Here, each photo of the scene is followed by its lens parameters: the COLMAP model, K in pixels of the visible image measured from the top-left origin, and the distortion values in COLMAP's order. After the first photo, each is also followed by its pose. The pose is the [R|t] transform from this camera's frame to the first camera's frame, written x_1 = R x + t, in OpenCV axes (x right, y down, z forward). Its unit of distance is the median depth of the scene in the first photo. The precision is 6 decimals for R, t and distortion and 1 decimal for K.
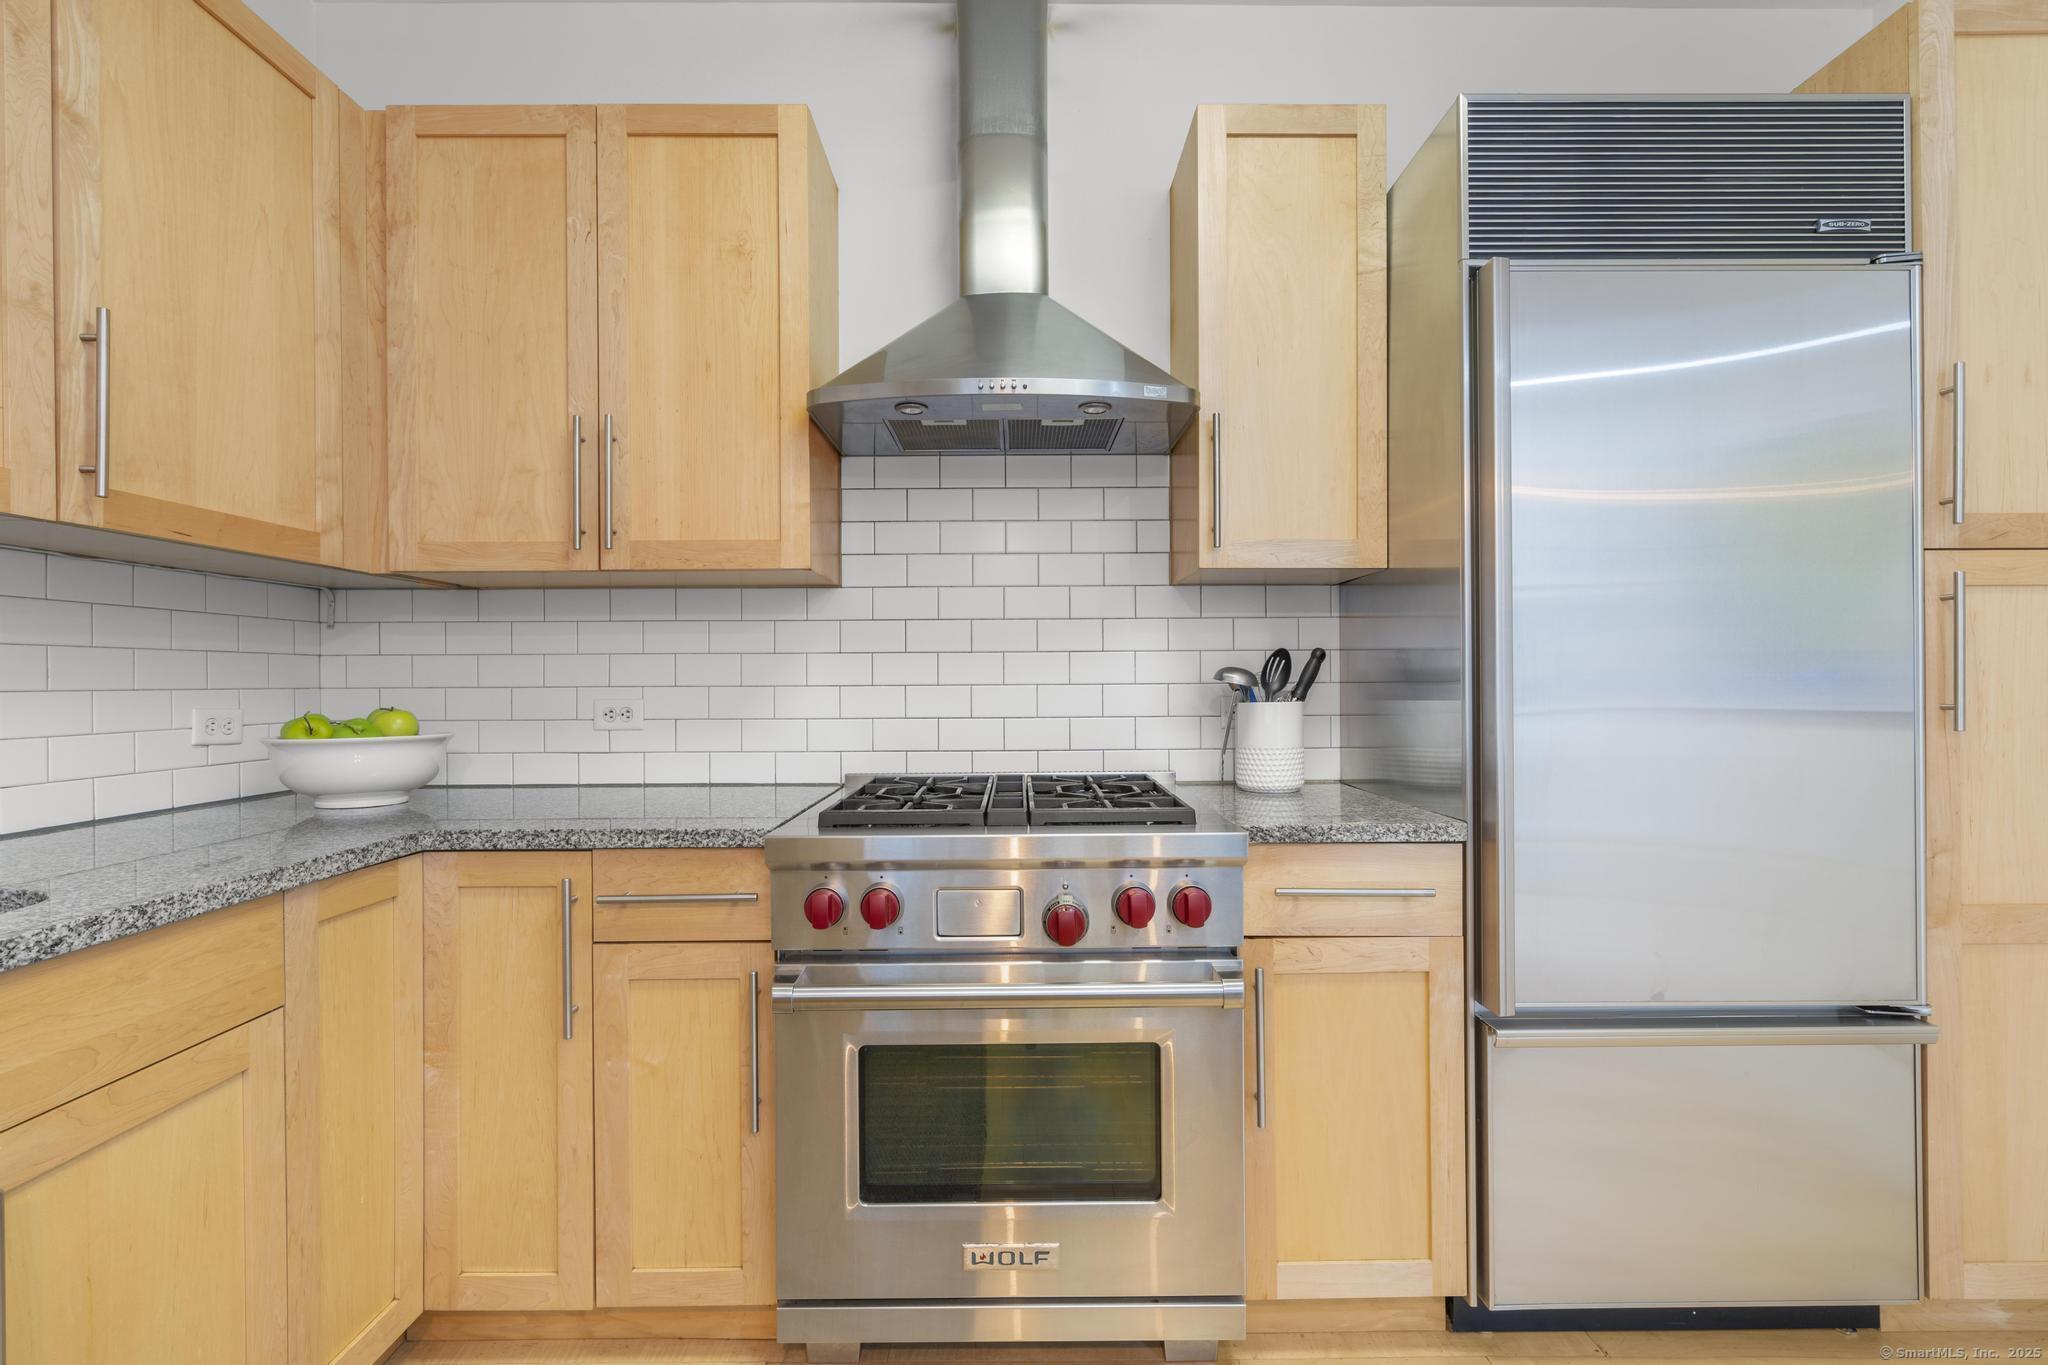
lens RADIAL K [[932.1, 0, 1019.0], [0, 932.1, 678.1], [0, 0, 1]] dist [-0.006376, 0.004565]
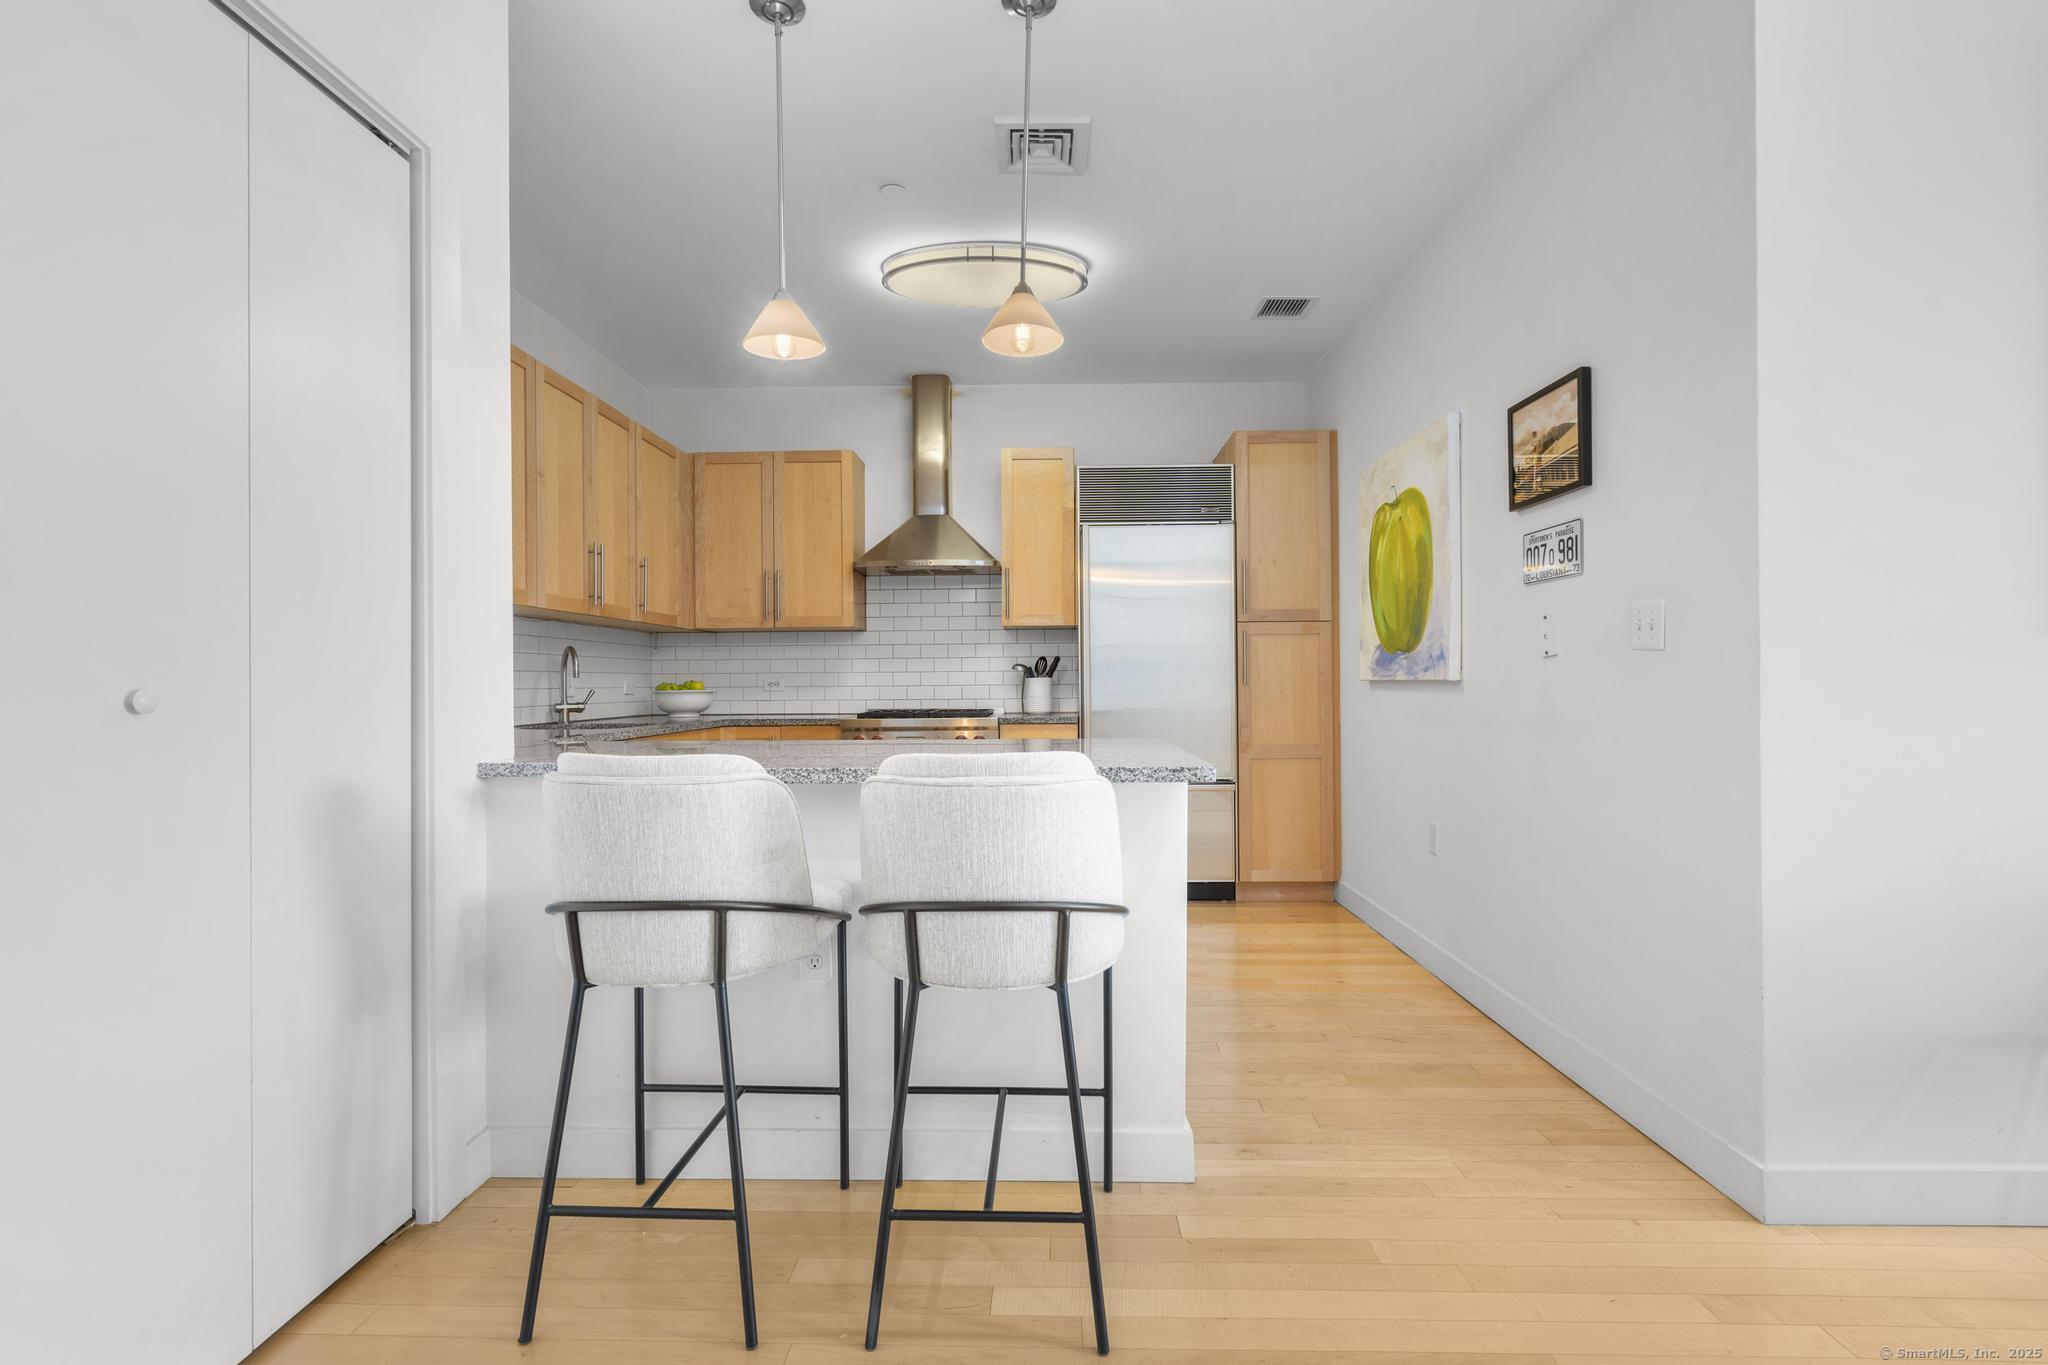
lens RADIAL K [[932.1, 0, 1017.9], [0, 932.1, 681.8], [0, 0, 1]] dist [-0.006376, 0.004565]
pose [[0.999294, -0.001847, -0.037525, 0.335556], [0.001882, 0.999998, 0.000879, 0.036124], [0.037523, -0.000949, 0.999295, -1.604093]]
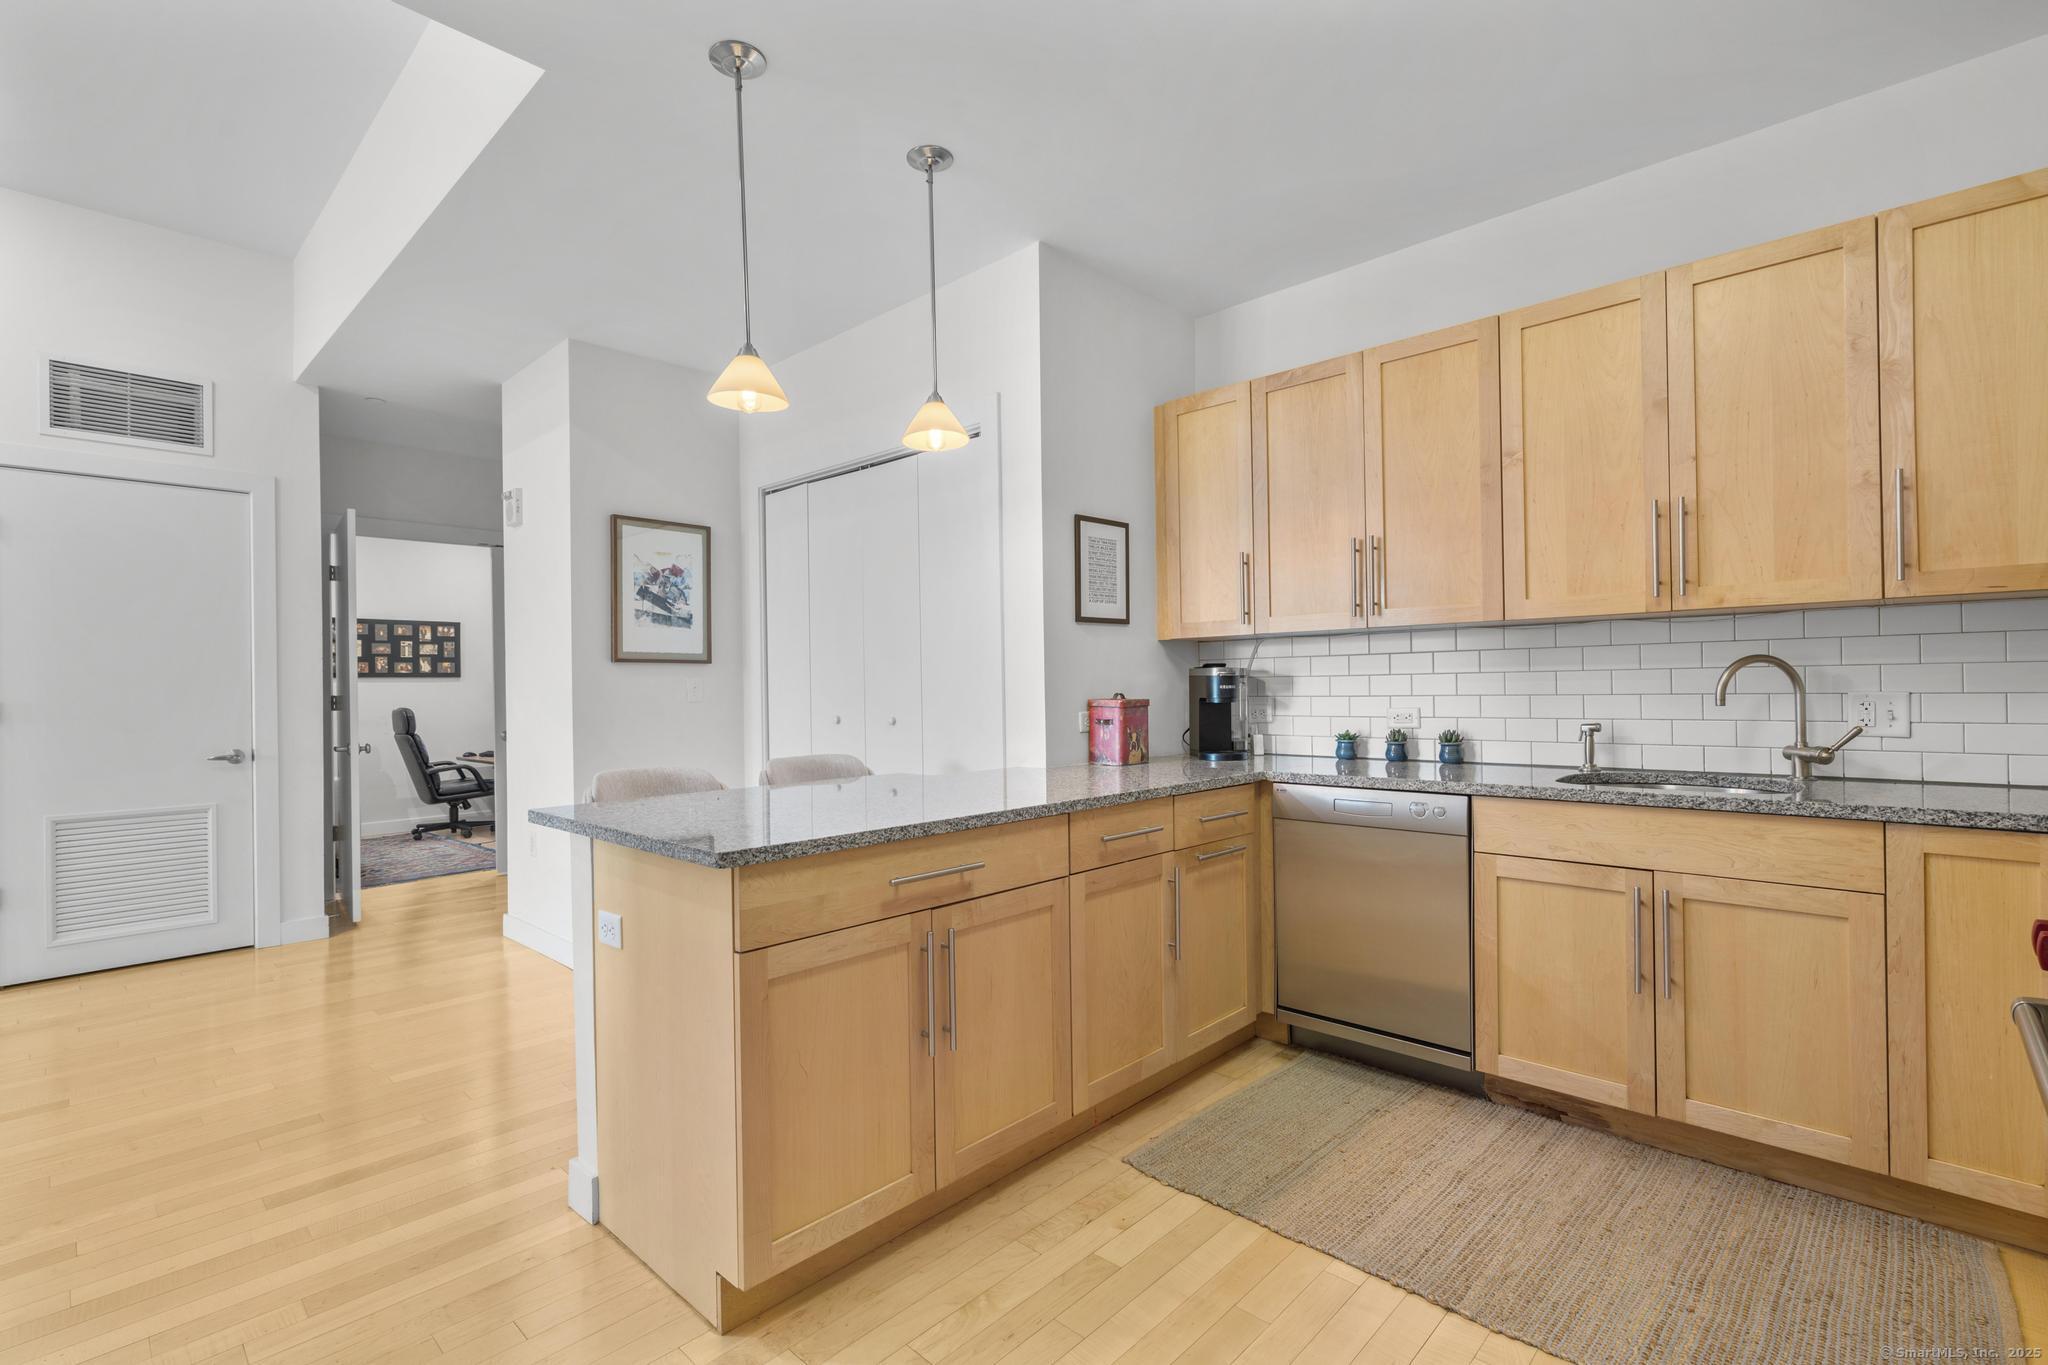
lens RADIAL K [[932.1, 0, 1017.5], [0, 932.1, 683.0], [0, 0, 1]] dist [-0.006376, 0.004565]
pose [[-0.695865, 0.012476, -0.718064, 0.938937], [0.019385, 0.999811, -0.001415, -0.025456], [0.717911, -0.014904, -0.695975, 0.707583]]
